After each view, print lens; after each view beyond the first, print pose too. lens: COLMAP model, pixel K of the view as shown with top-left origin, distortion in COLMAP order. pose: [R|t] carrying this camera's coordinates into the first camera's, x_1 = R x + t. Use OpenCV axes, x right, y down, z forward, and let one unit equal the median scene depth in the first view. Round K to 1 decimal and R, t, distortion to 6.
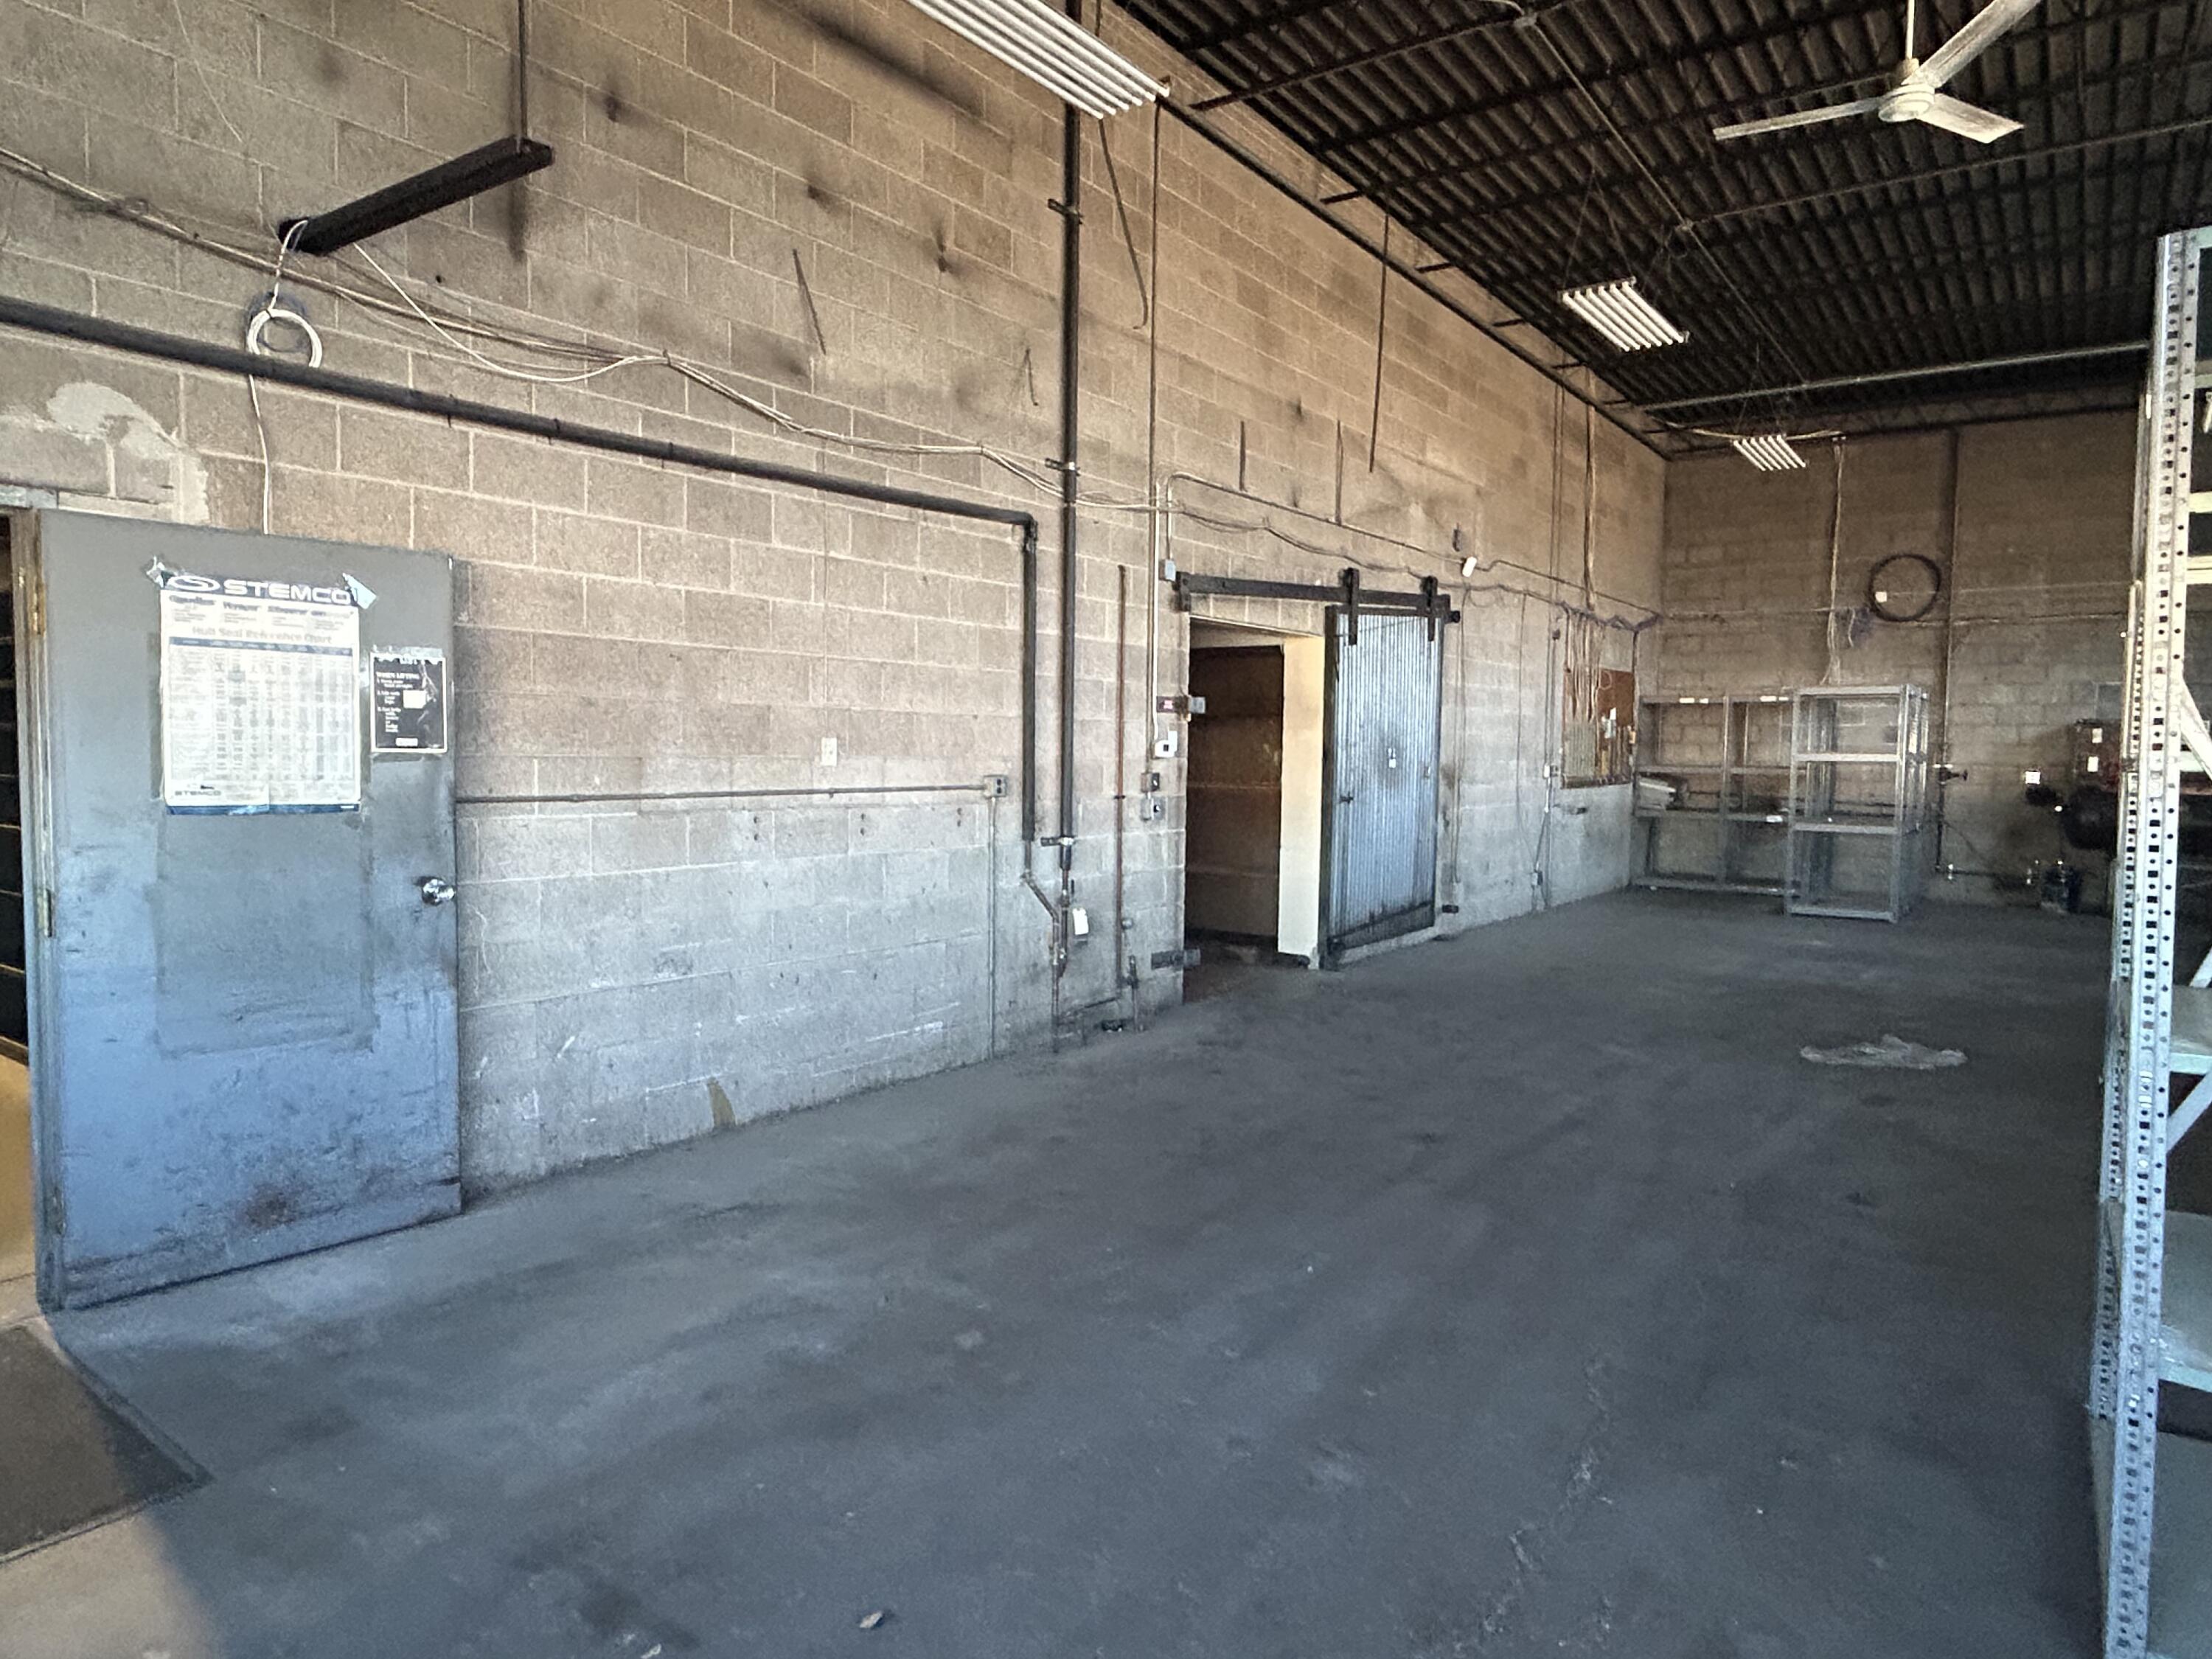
lens RADIAL K [[1371.2, 0, 1101.6], [0, 1371.2, 825.6], [0, 0, 1]] dist [0.000092, -0.007844]
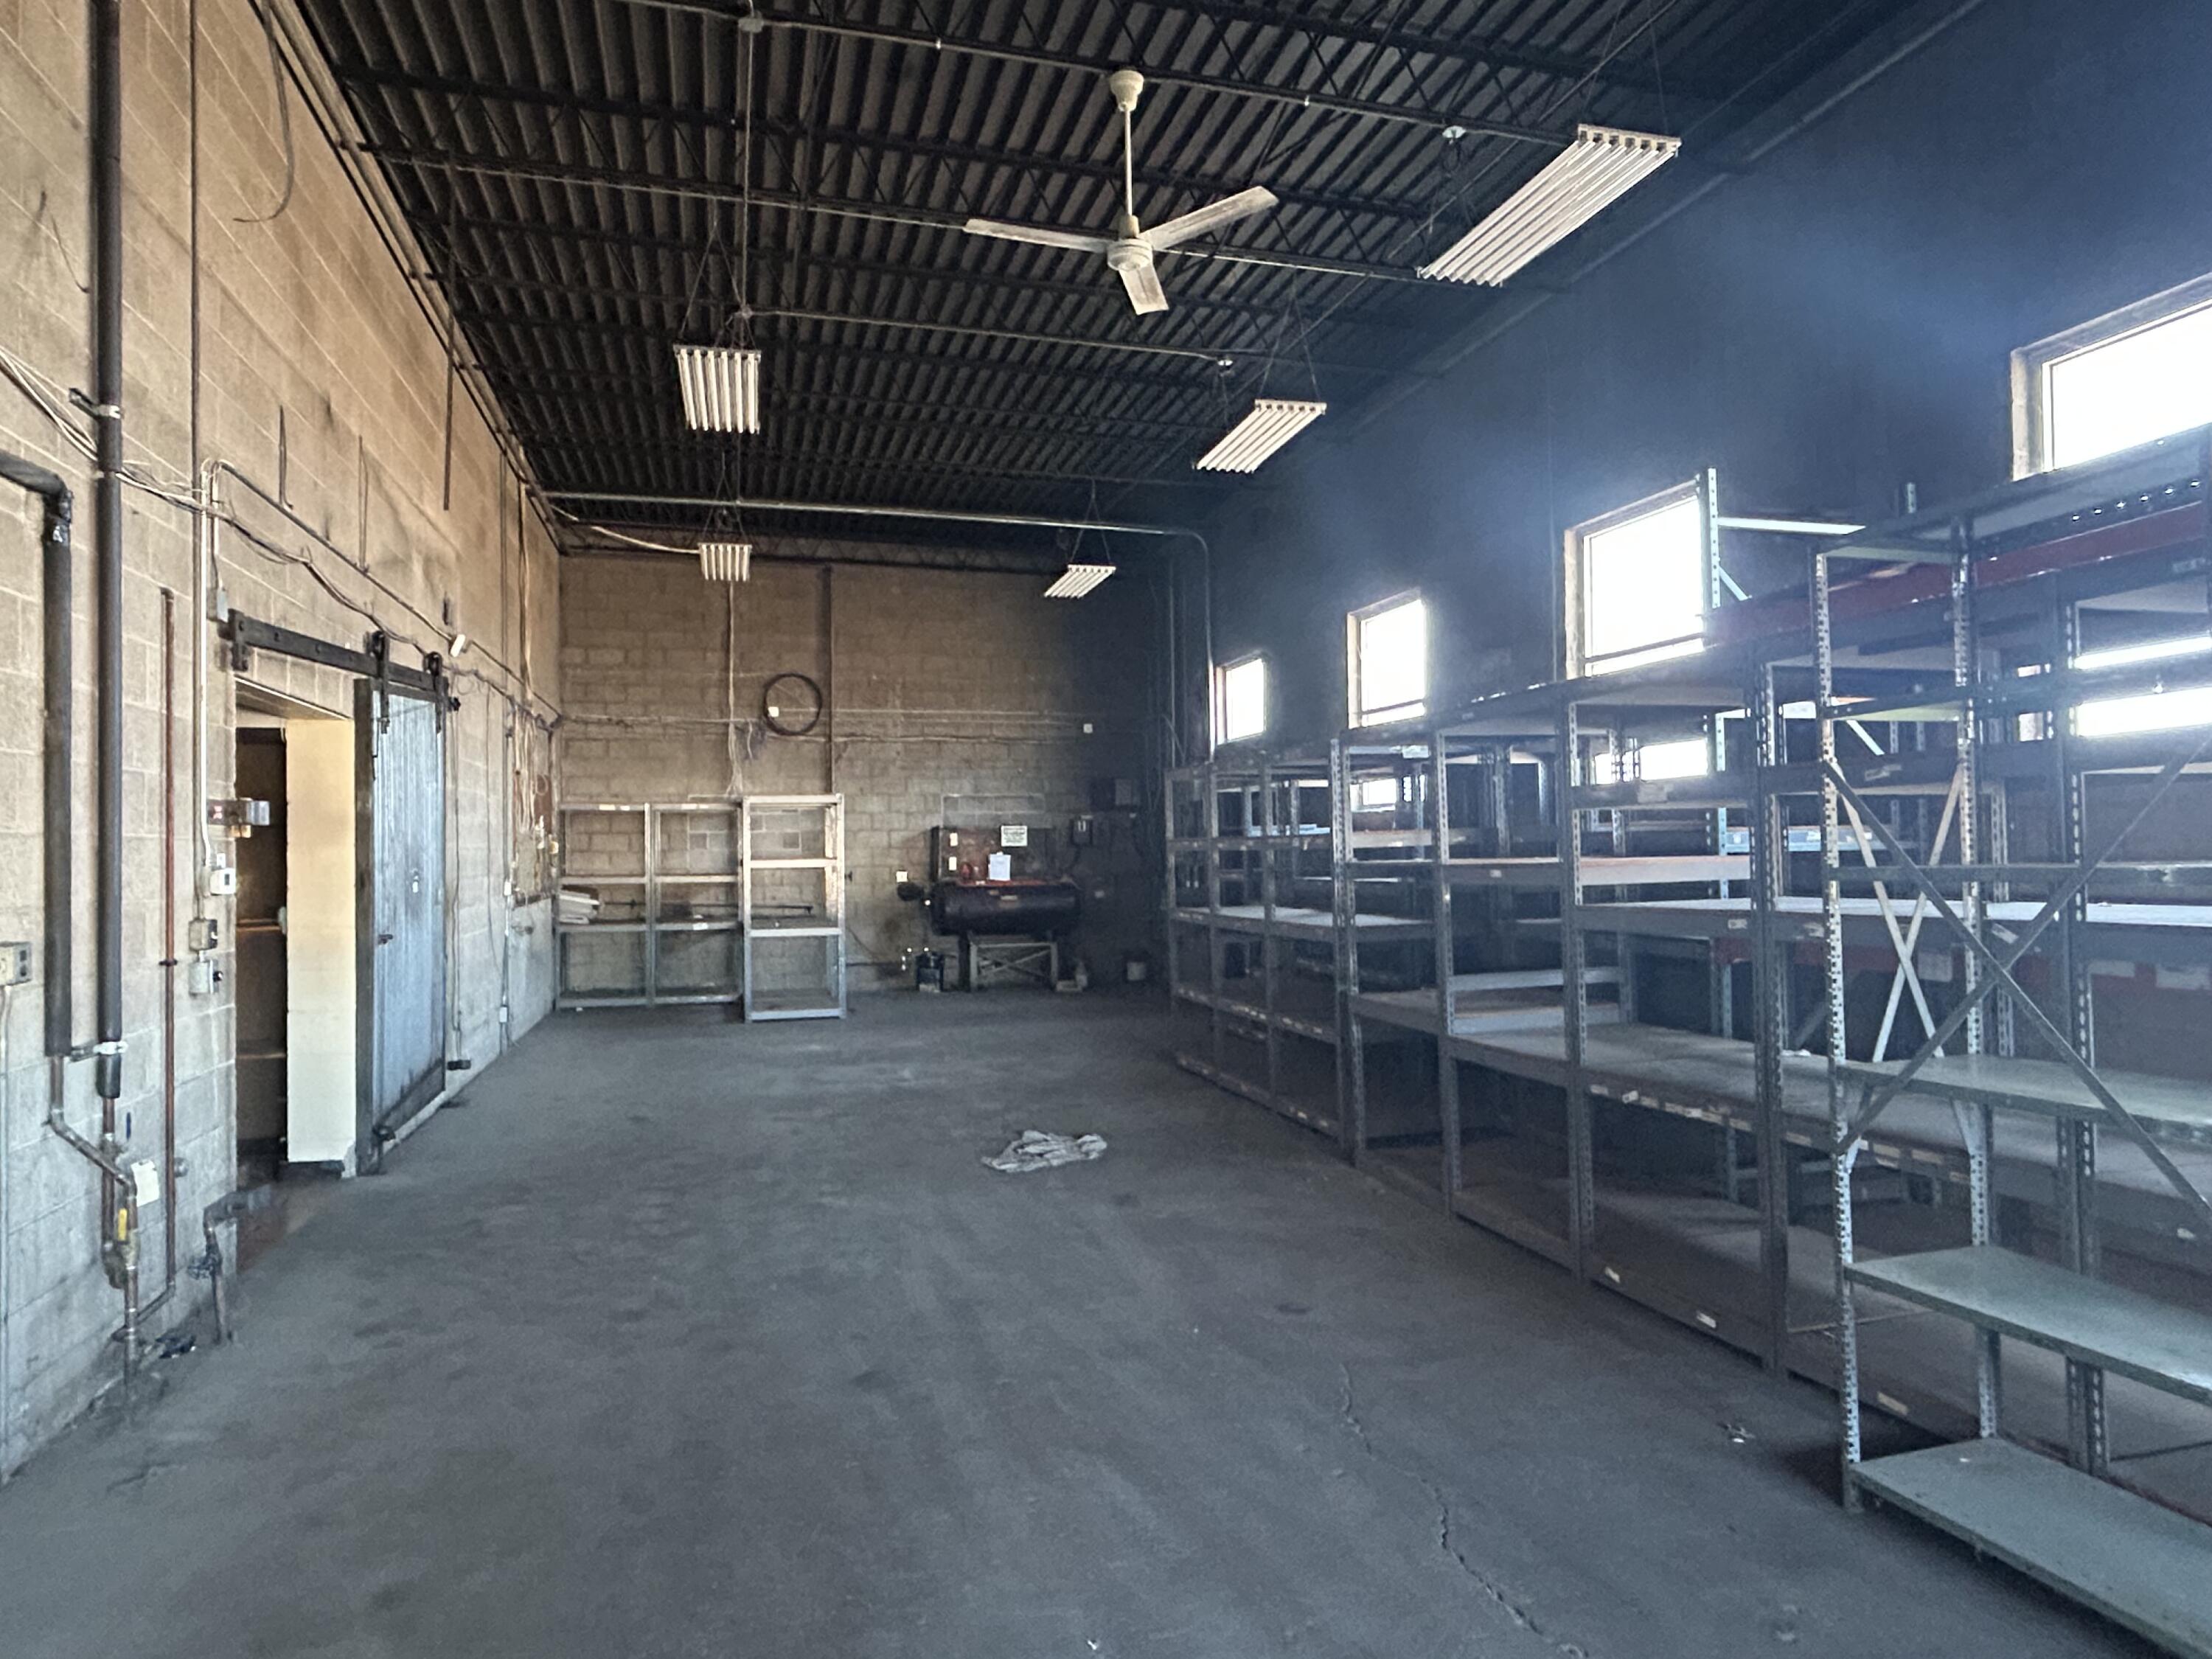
lens RADIAL K [[1371.2, 0, 1107.1], [0, 1371.2, 830.1], [0, 0, 1]] dist [0.000092, -0.007844]
pose [[0.628231, -0.006735, 0.777997, -0.155851], [0.063632, 0.997057, -0.042752, -0.021356], [-0.775420, 0.076363, 0.626811, 0.226650]]
